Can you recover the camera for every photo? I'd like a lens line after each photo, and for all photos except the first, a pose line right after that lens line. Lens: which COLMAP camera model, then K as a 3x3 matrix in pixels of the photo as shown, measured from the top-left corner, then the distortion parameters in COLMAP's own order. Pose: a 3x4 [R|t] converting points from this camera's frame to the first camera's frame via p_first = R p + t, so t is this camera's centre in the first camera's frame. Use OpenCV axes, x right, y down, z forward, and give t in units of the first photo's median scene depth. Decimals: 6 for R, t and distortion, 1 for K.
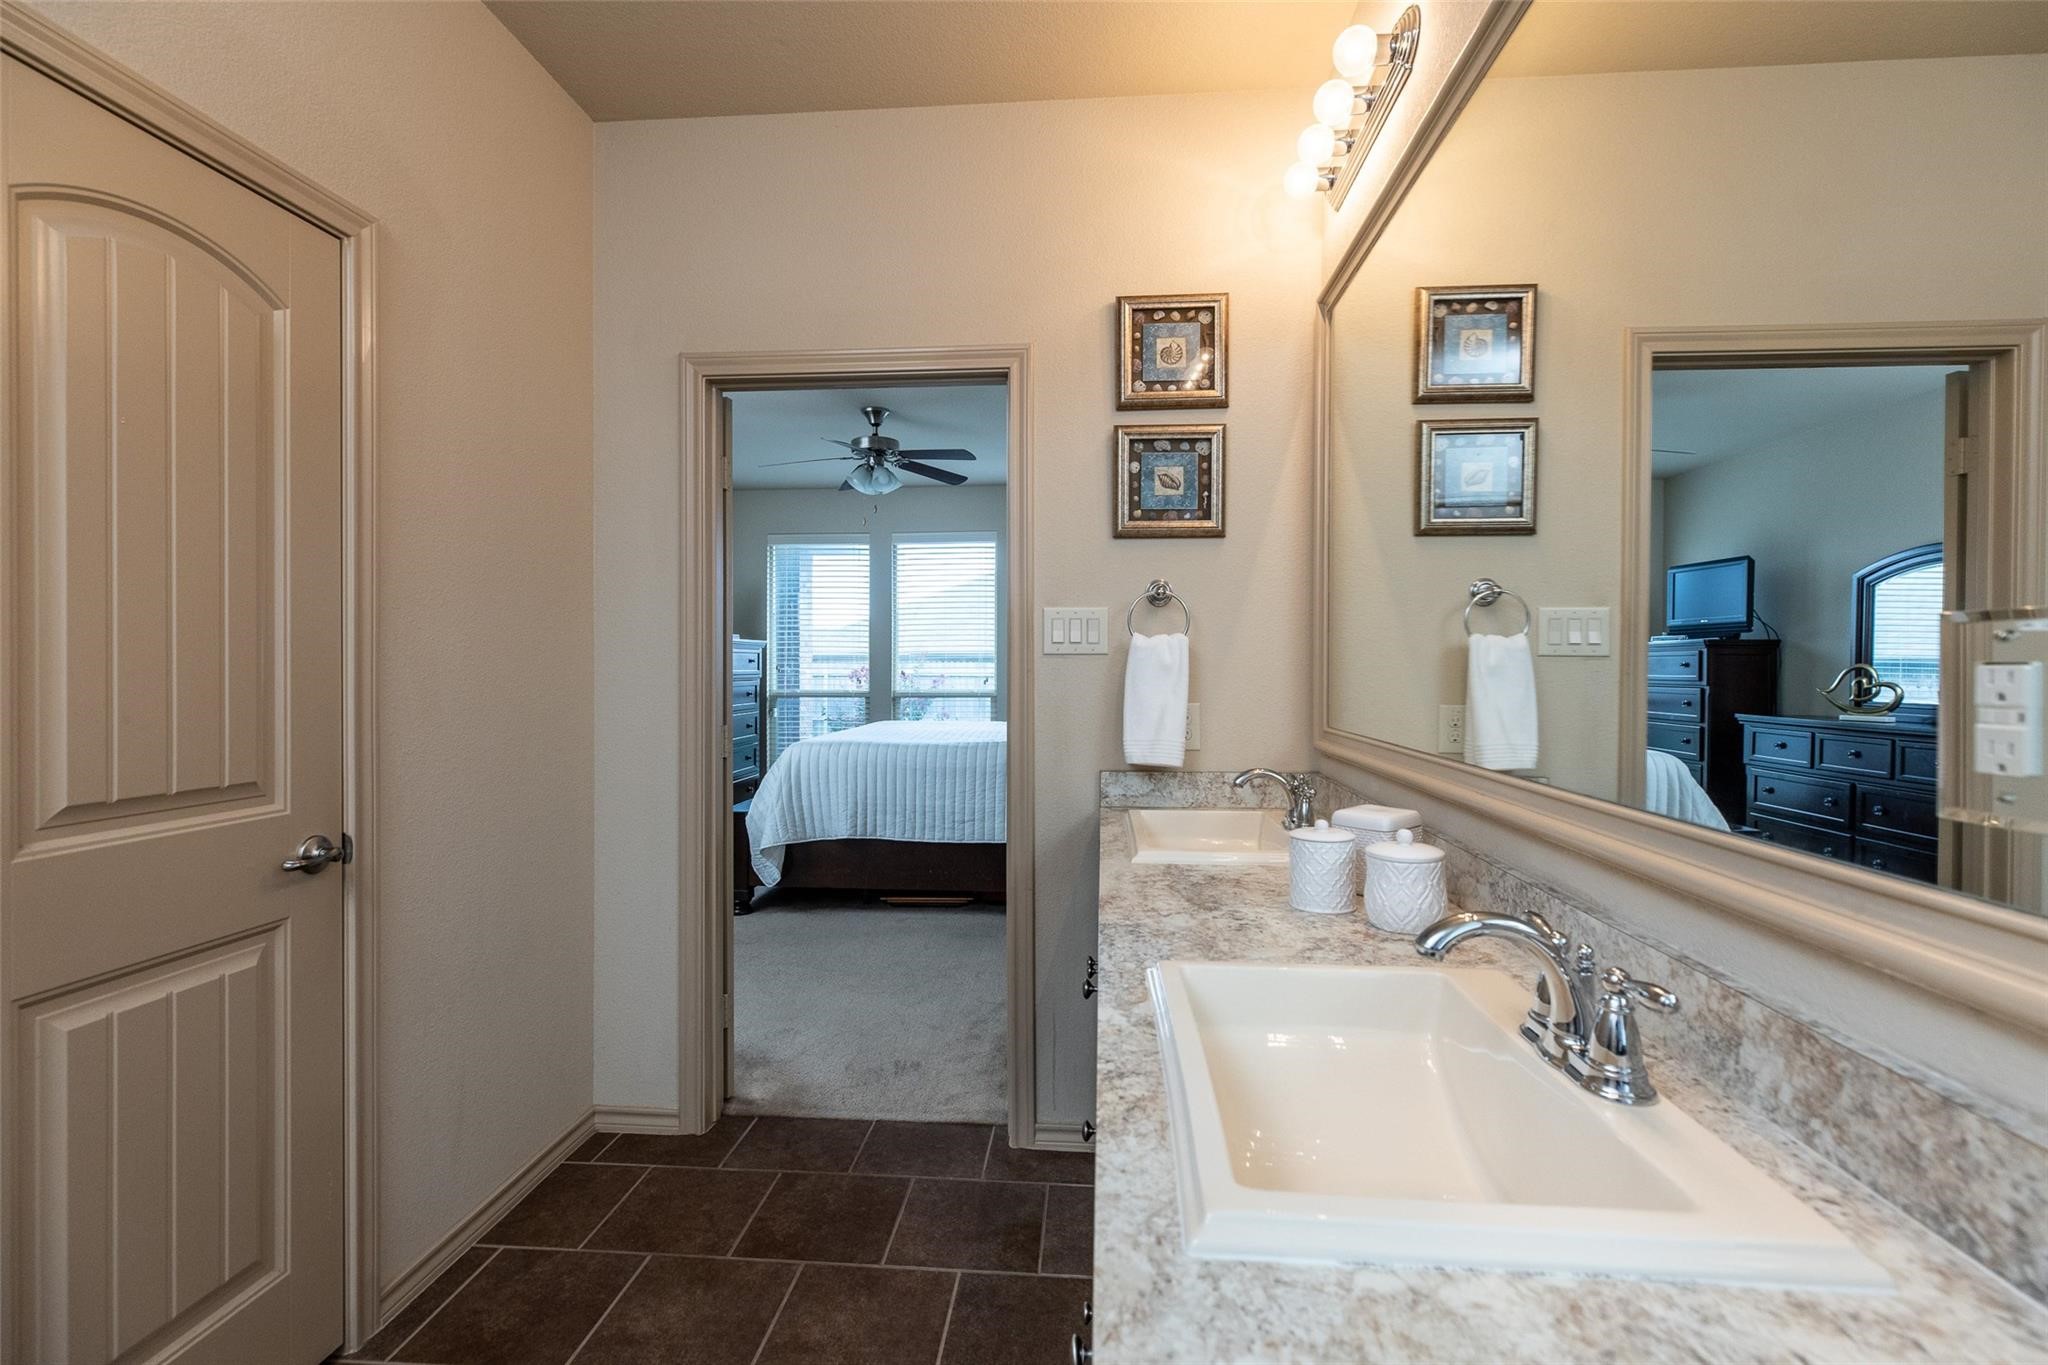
lens RADIAL K [[910.0, 0, 1024.5], [0, 910.0, 674.7], [0, 0, 1]] dist [0.004718, 0.000074]
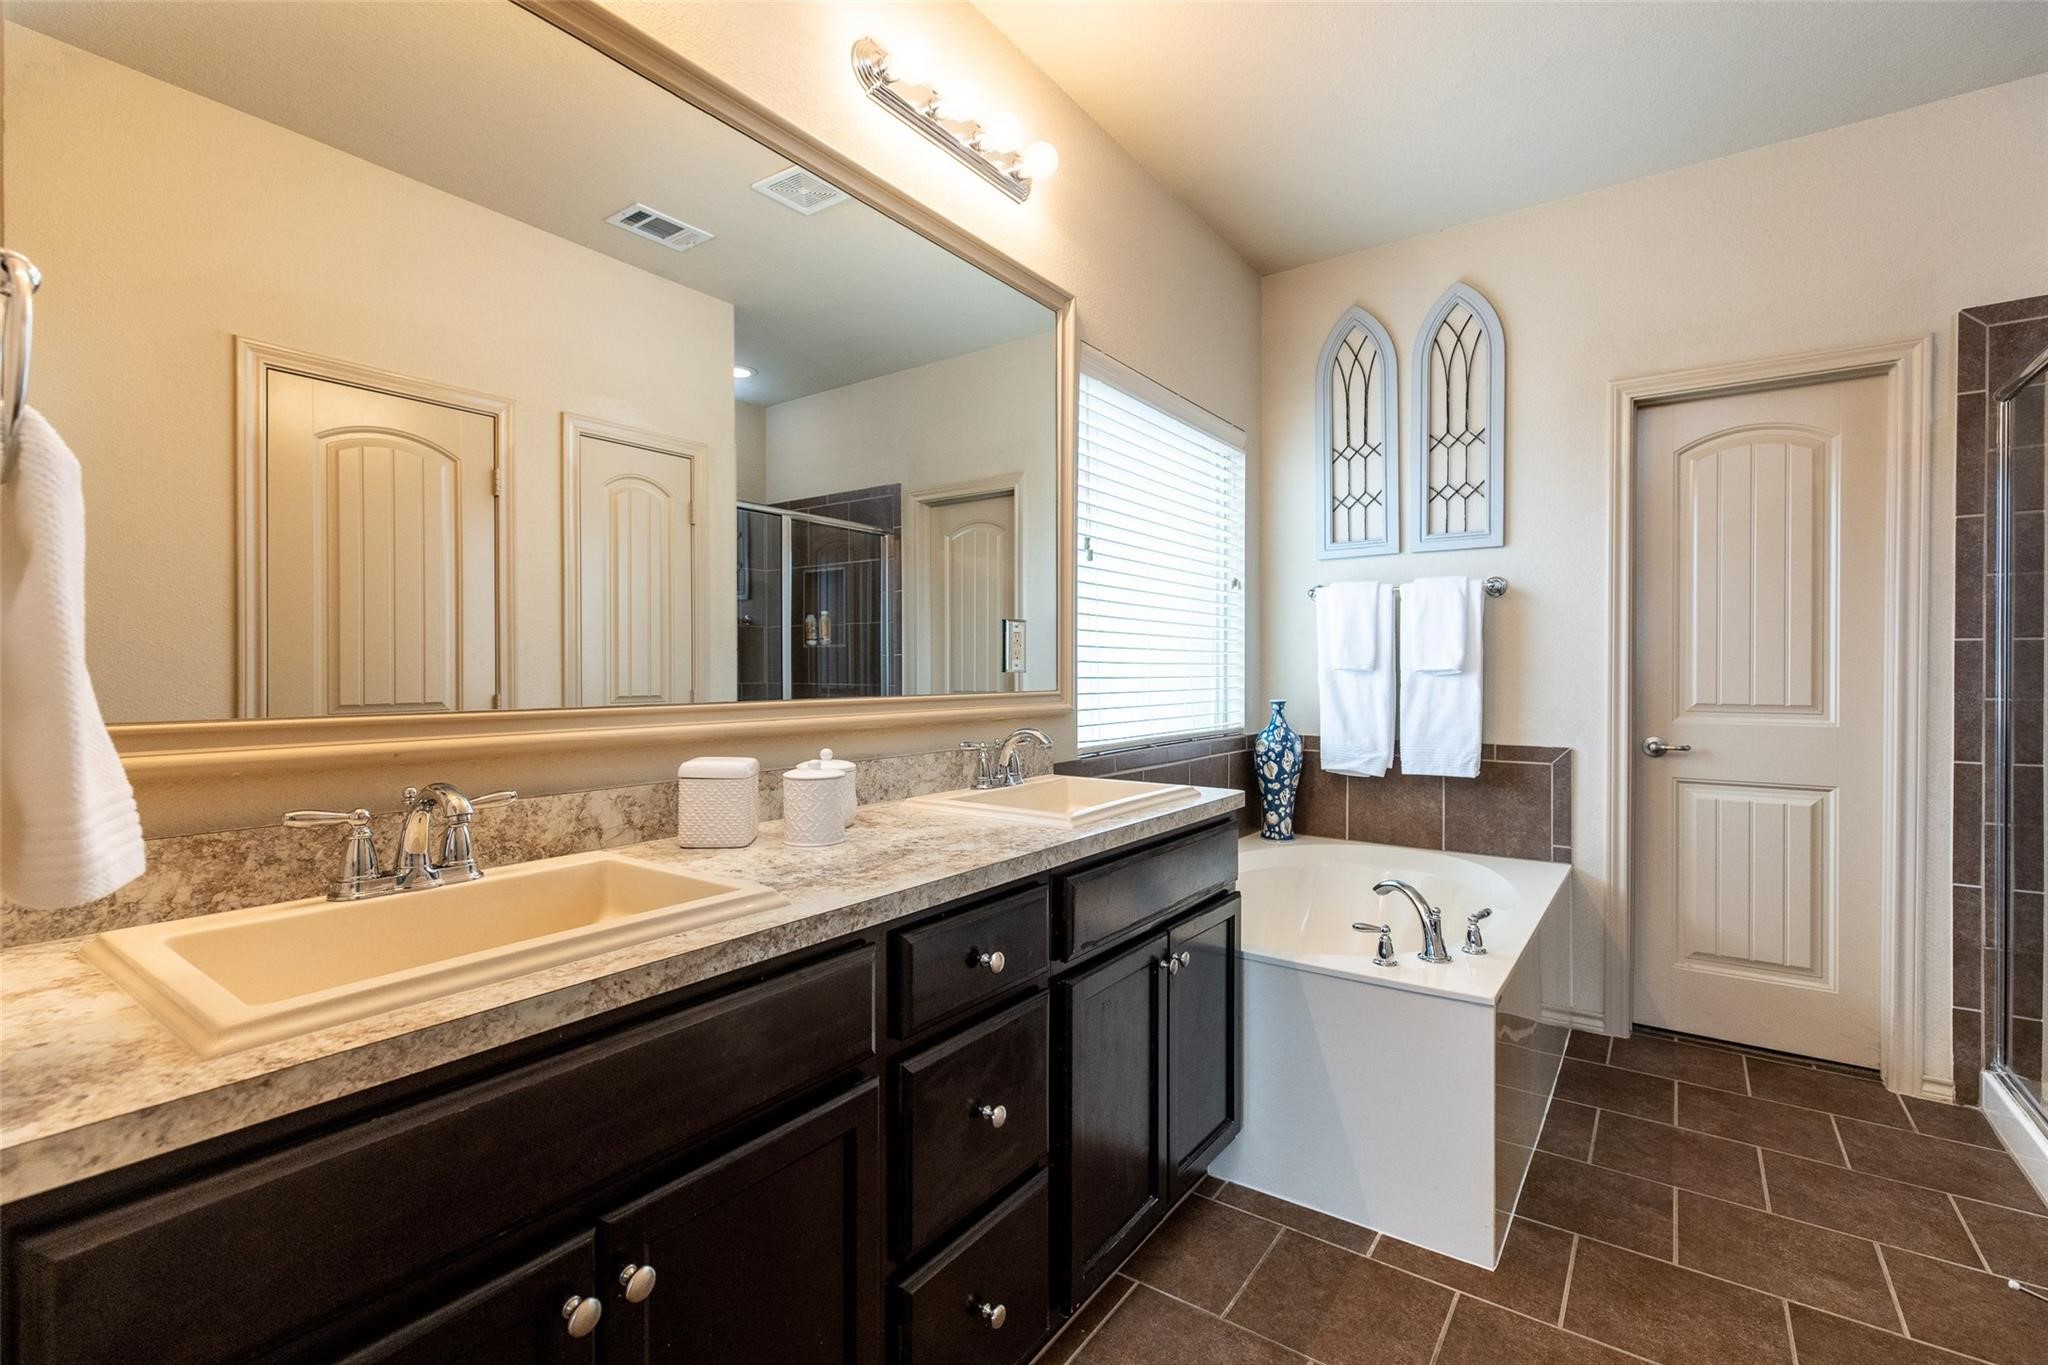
lens RADIAL K [[910.0, 0, 1024.5], [0, 910.0, 674.7], [0, 0, 1]] dist [0.004718, 0.000074]
pose [[-0.858624, -0.008581, 0.512535, -1.026233], [-0.001083, 0.999888, 0.014927, 0.104396], [-0.512606, 0.012261, -0.858537, 1.601049]]
